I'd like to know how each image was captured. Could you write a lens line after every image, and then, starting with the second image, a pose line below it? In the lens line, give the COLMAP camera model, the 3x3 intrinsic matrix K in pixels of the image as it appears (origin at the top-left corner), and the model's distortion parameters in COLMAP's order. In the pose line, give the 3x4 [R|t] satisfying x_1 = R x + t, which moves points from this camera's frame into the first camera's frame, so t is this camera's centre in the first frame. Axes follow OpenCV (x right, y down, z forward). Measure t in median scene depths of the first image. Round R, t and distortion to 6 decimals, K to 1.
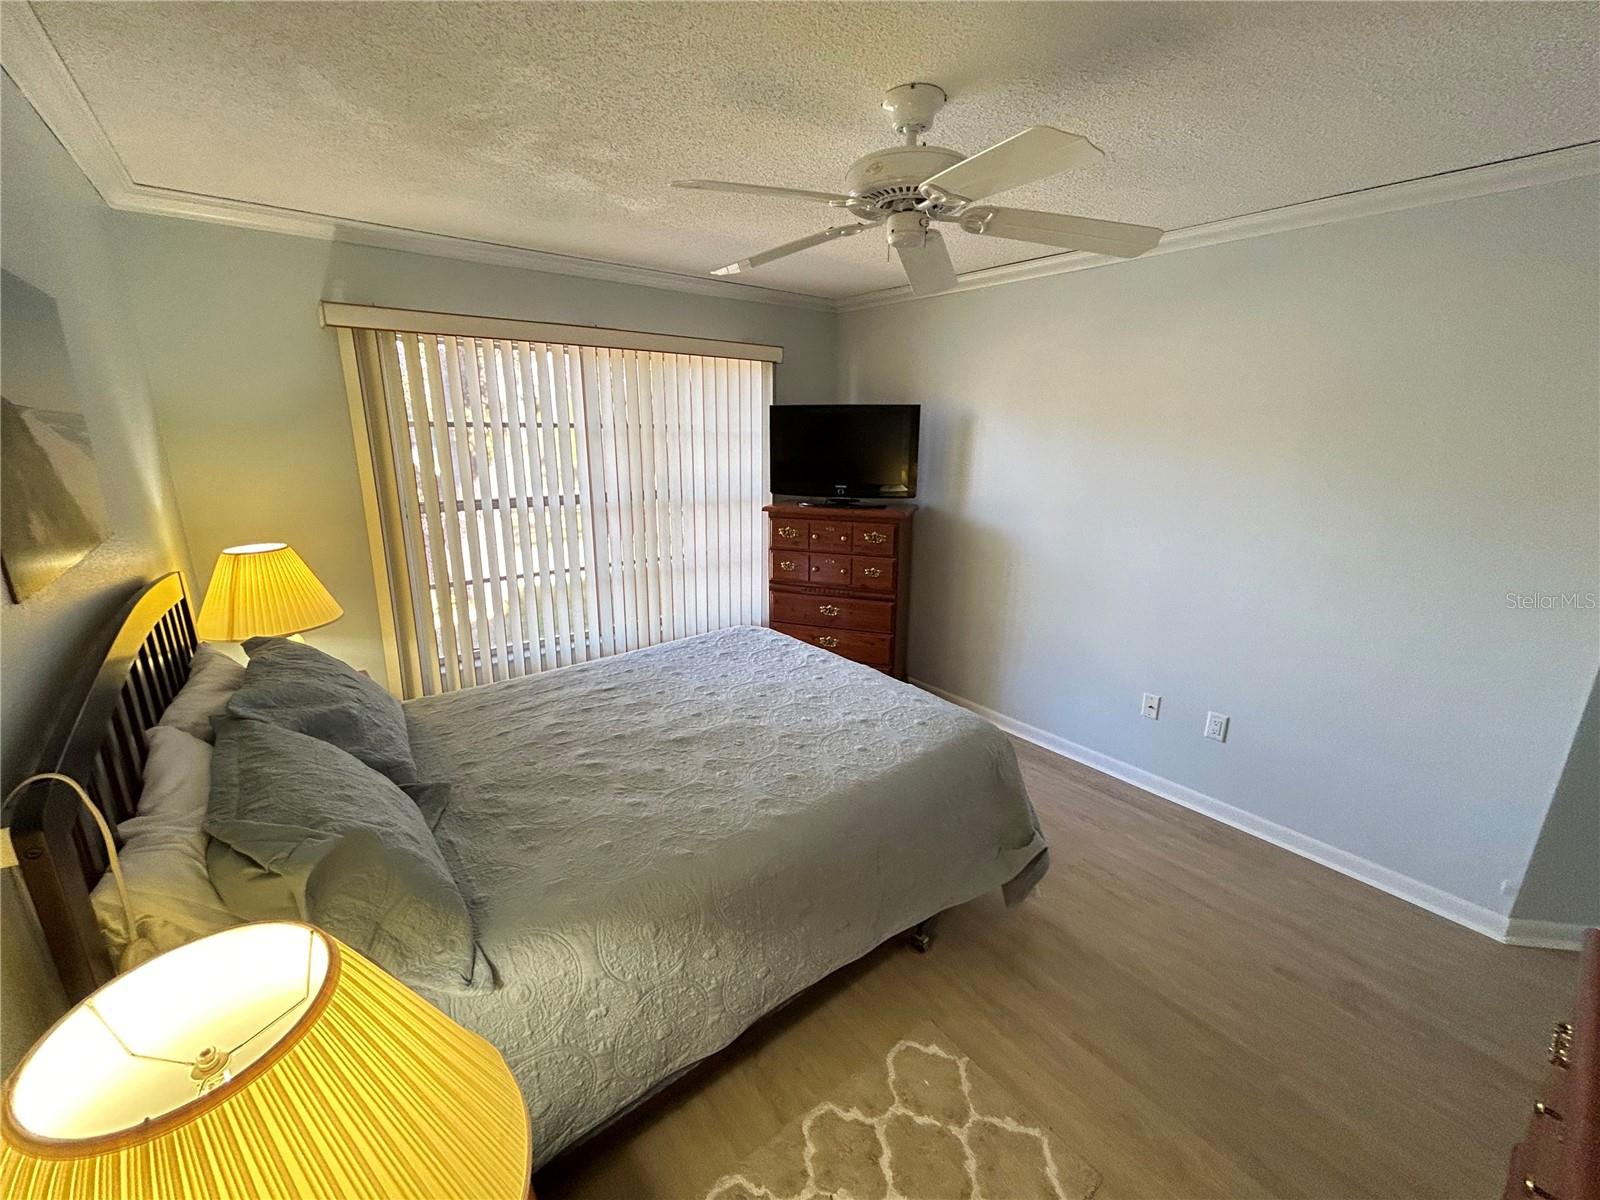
lens RADIAL K [[650.3, 0, 796.3], [0, 650.3, 602.4], [0, 0, 1]] dist [-0.004826, 0.002789]
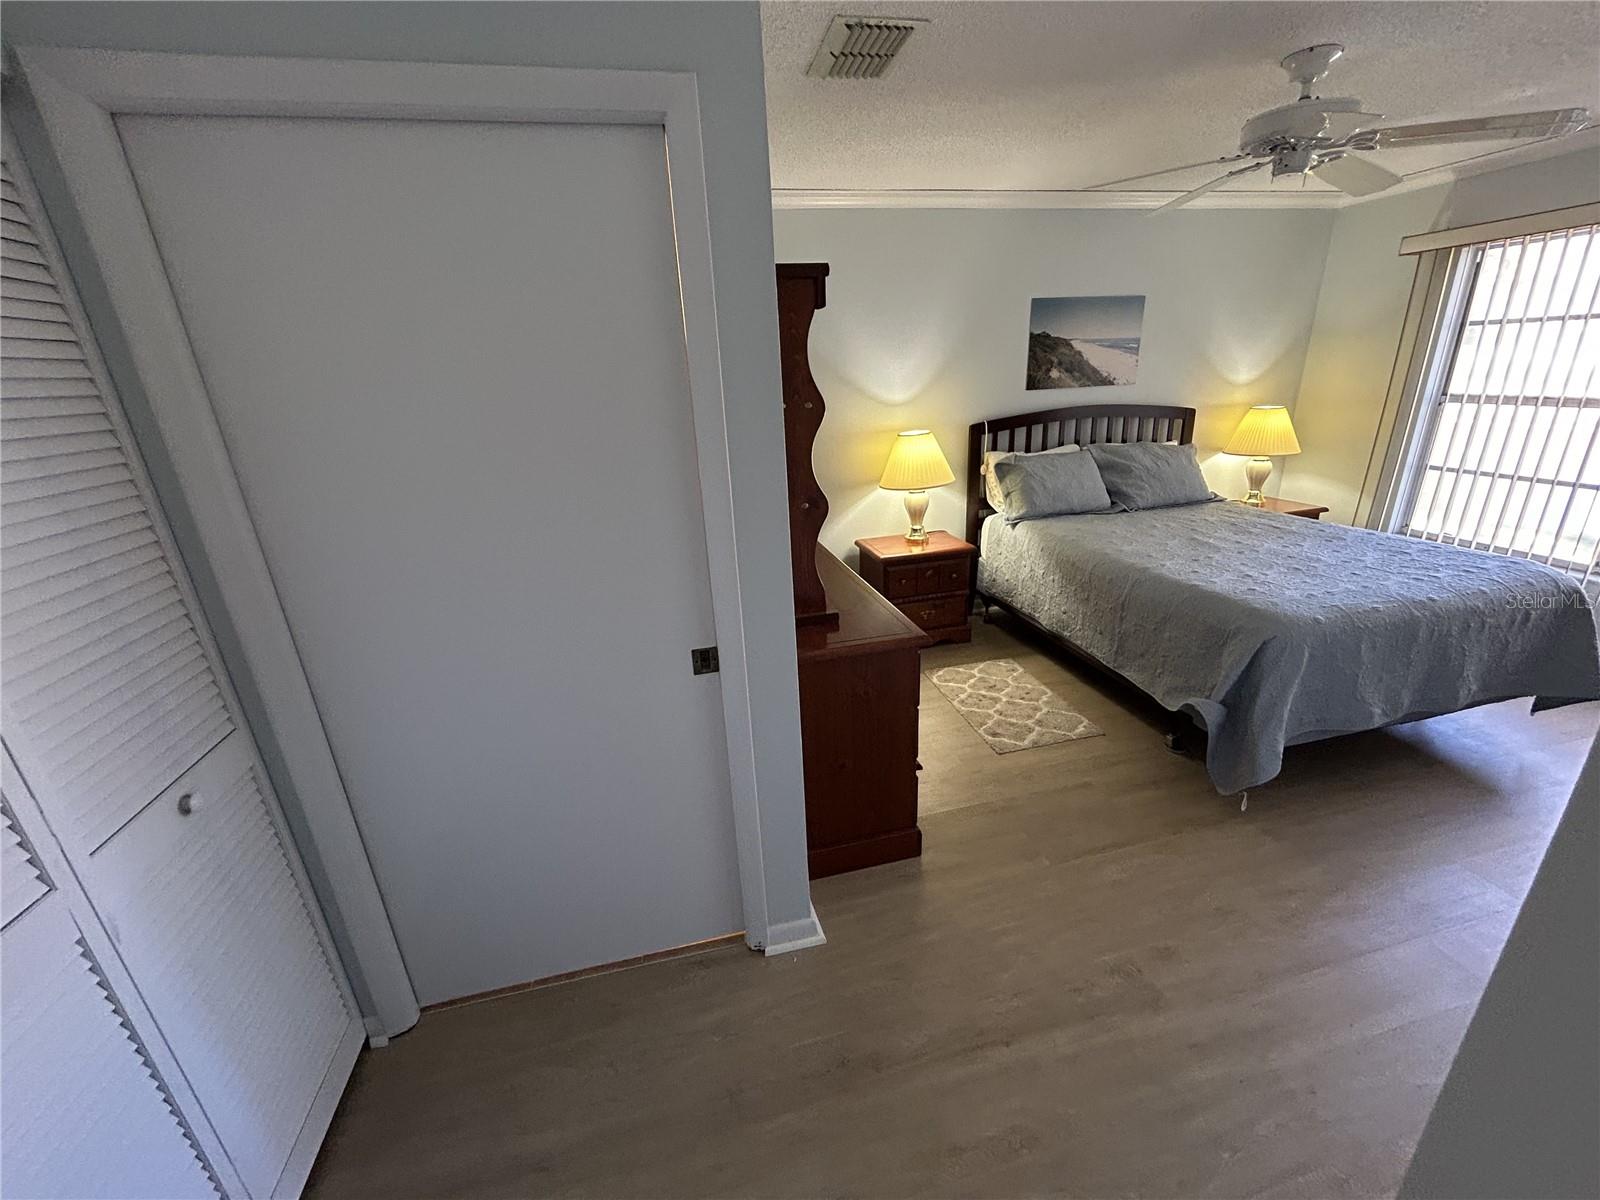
lens RADIAL K [[650.3, 0, 798.3], [0, 650.3, 602.3], [0, 0, 1]] dist [-0.004826, 0.002789]
pose [[-0.418111, 0.320732, -0.849890, 1.510794], [-0.191857, 0.883311, 0.427730, -0.134774], [0.887904, 0.341896, -0.307788, 0.633305]]
